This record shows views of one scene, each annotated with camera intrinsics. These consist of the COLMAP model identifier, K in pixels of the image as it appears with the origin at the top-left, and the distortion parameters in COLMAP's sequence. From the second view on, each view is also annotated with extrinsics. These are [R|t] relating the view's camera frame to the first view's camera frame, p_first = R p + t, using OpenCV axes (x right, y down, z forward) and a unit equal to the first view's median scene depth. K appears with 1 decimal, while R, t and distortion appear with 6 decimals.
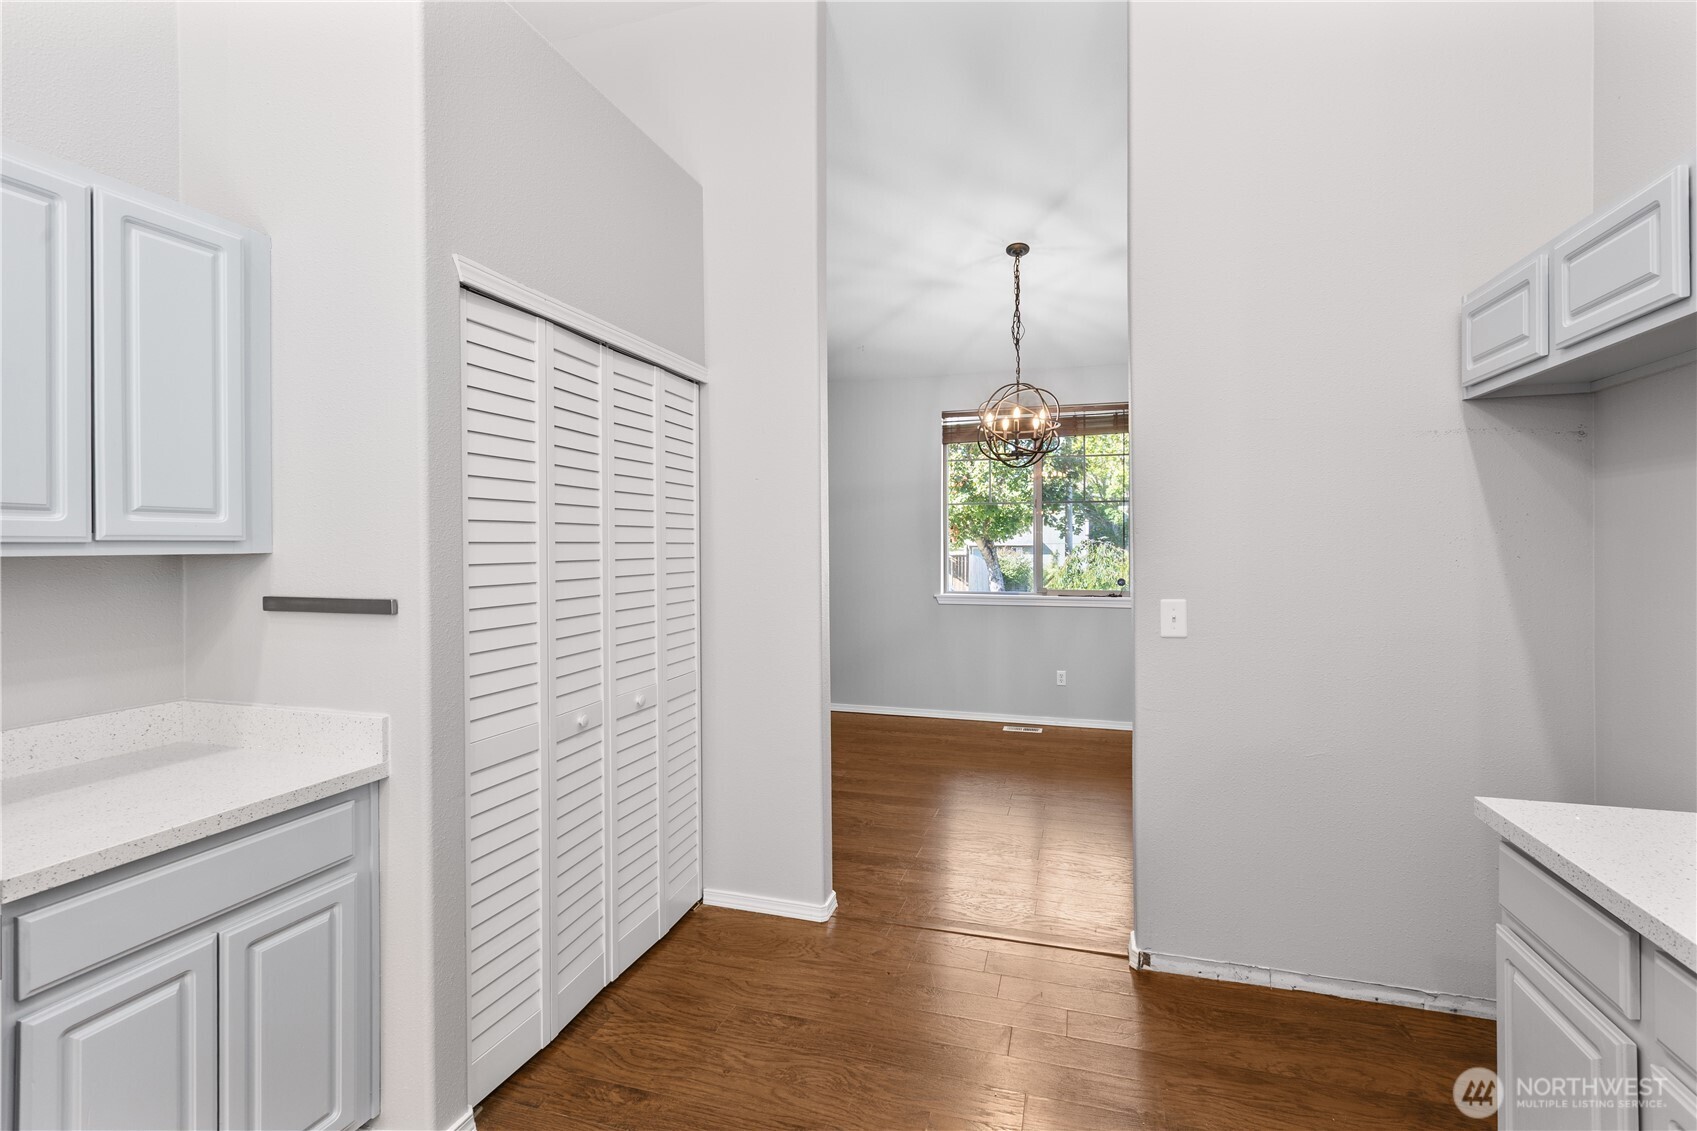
lens RADIAL K [[773.7, 0, 842.0], [0, 773.7, 547.2], [0, 0, 1]] dist [0.000458, -0.000221]
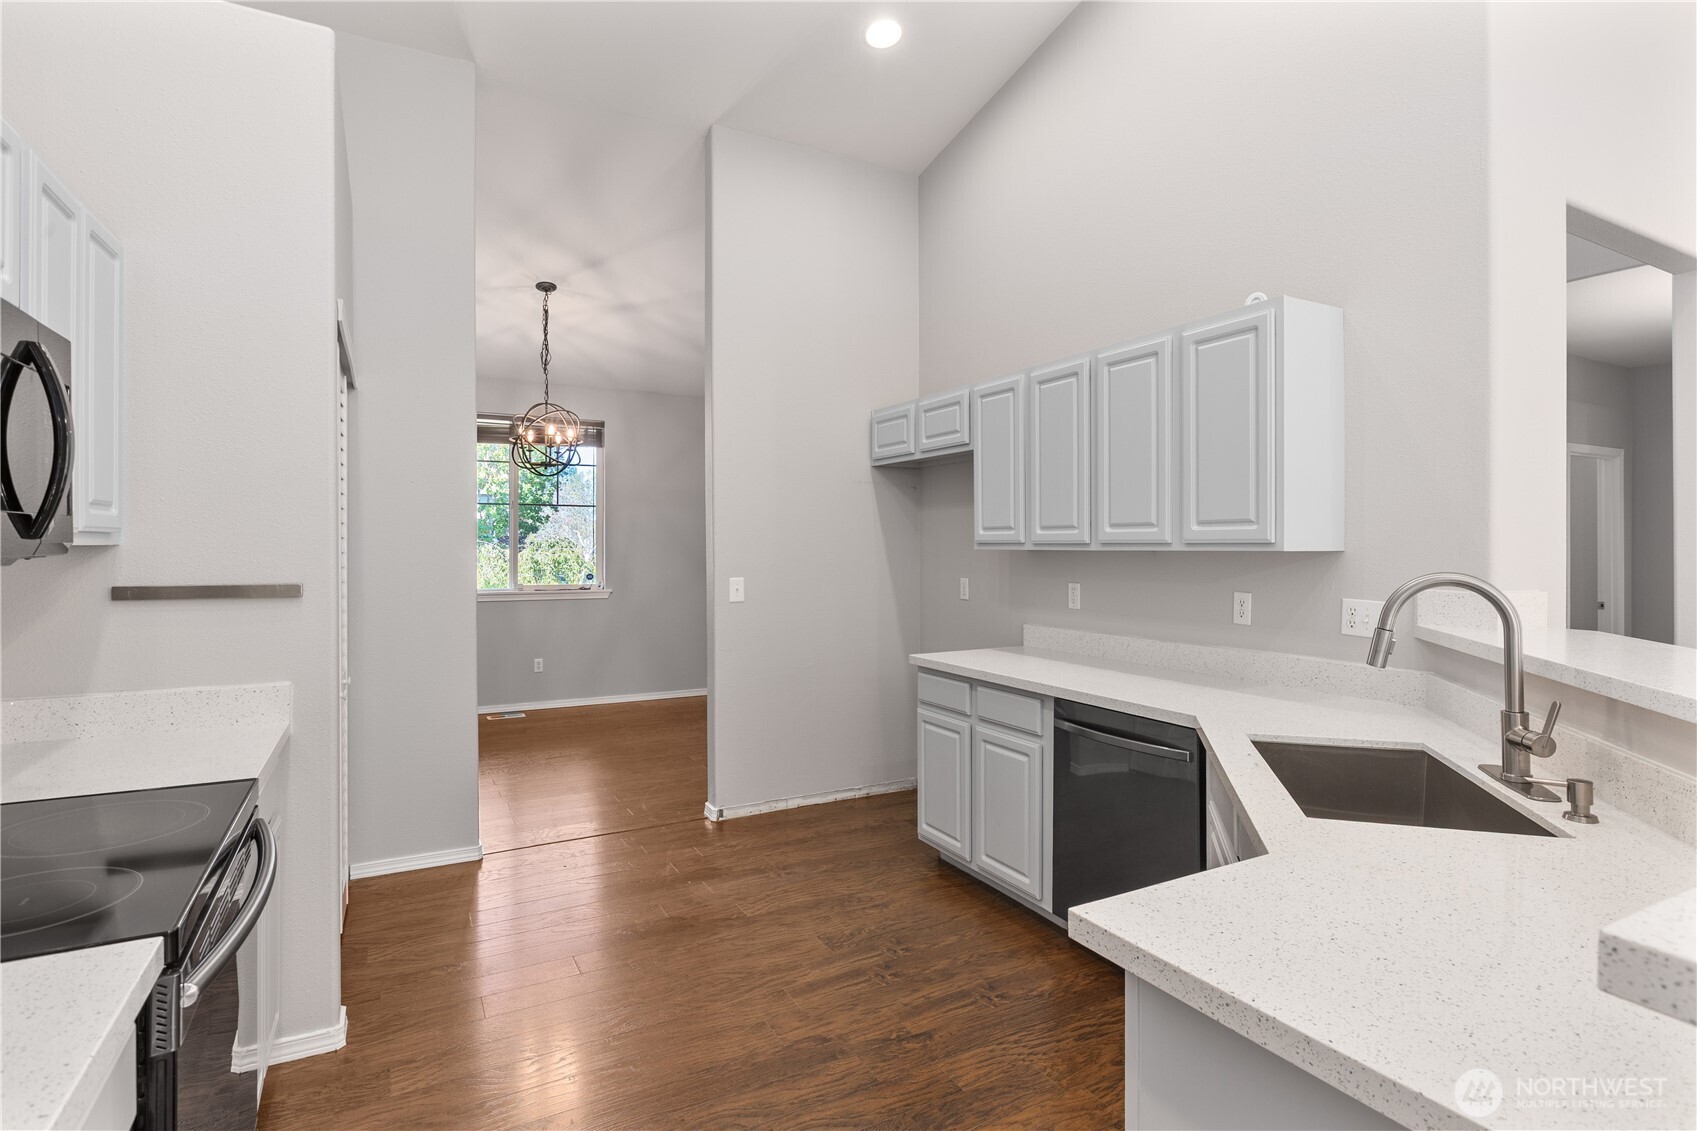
lens RADIAL K [[847.7, 0, 840.7], [0, 847.7, 543.9], [0, 0, 1]] dist [-0.001515, -0.000140]
pose [[0.705052, 0.004702, 0.709140, -0.694095], [-0.000860, 0.999983, -0.005775, 0.009368], [-0.709155, 0.003462, 0.705044, -0.387706]]
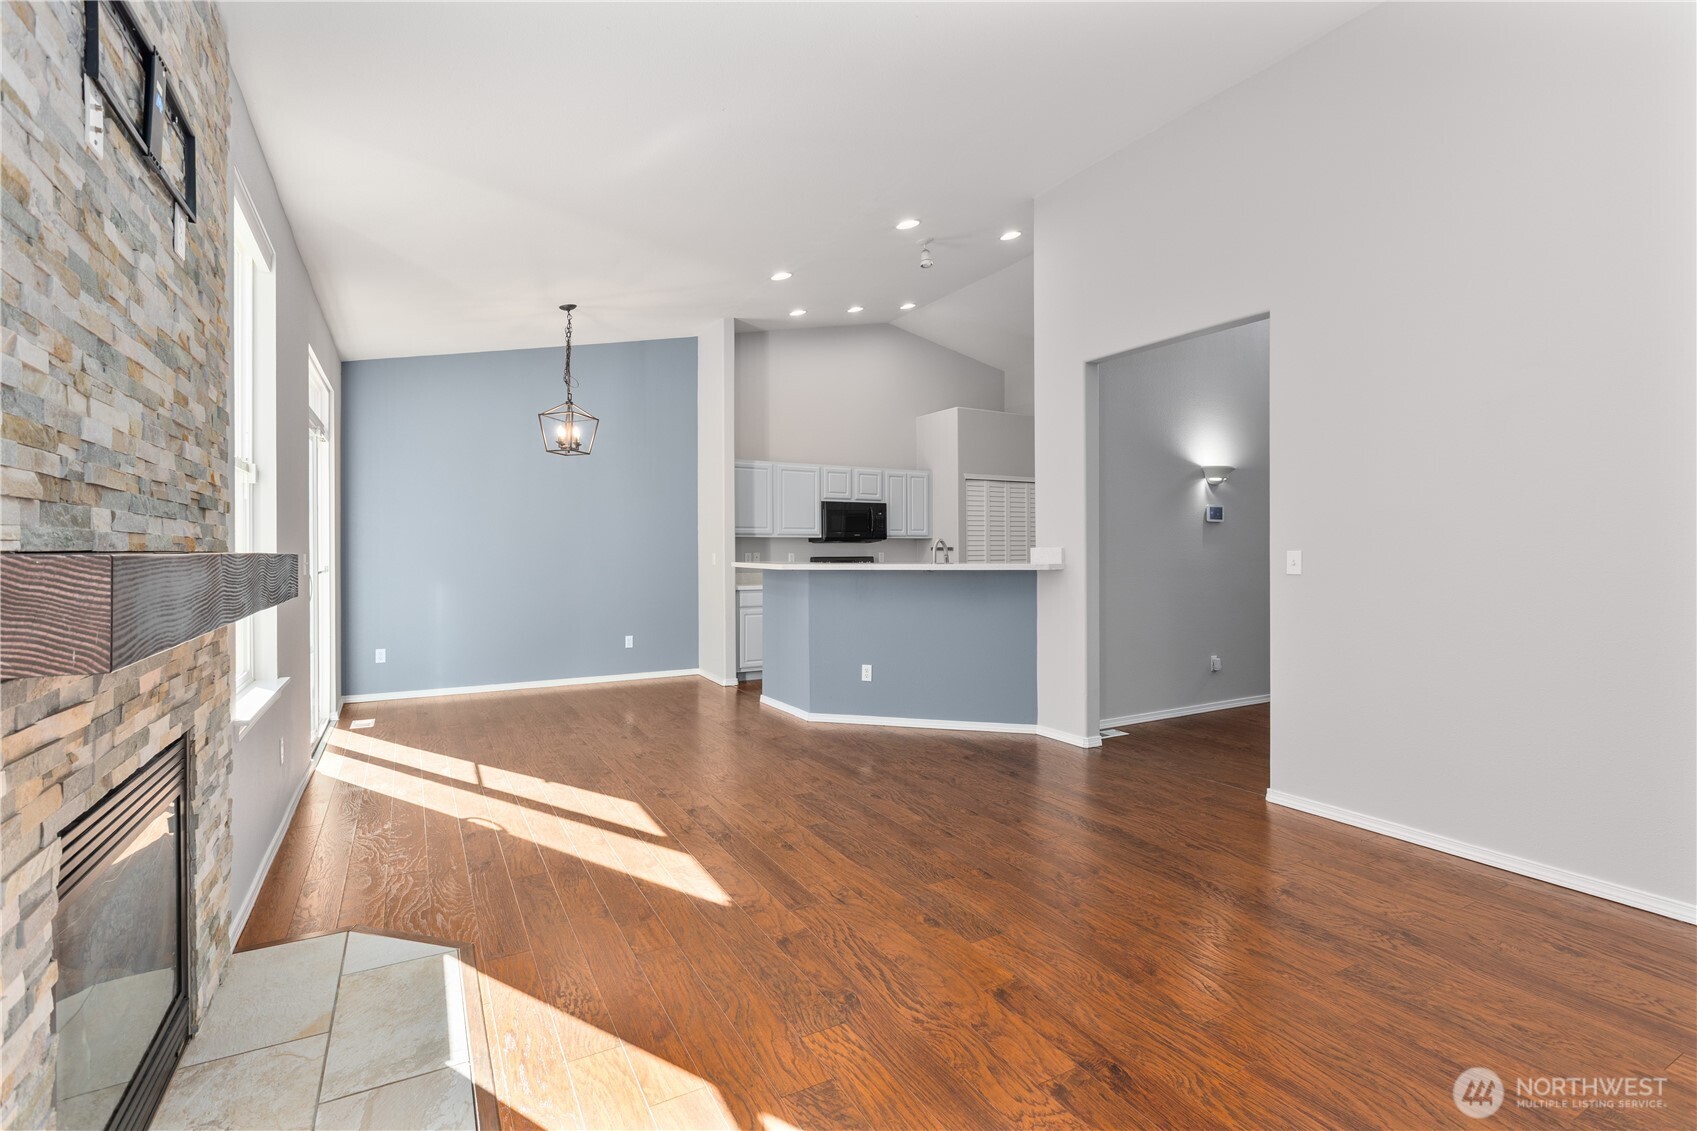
lens RADIAL K [[773.1, 0, 849.2], [0, 773.1, 554.9], [0, 0, 1]] dist [0.000898, 0.000464]
pose [[0.732999, 0.002719, -0.680225, 1.689678], [-0.000724, 0.999995, 0.003218, 0.075319], [0.680230, -0.001867, 0.732997, -2.257521]]
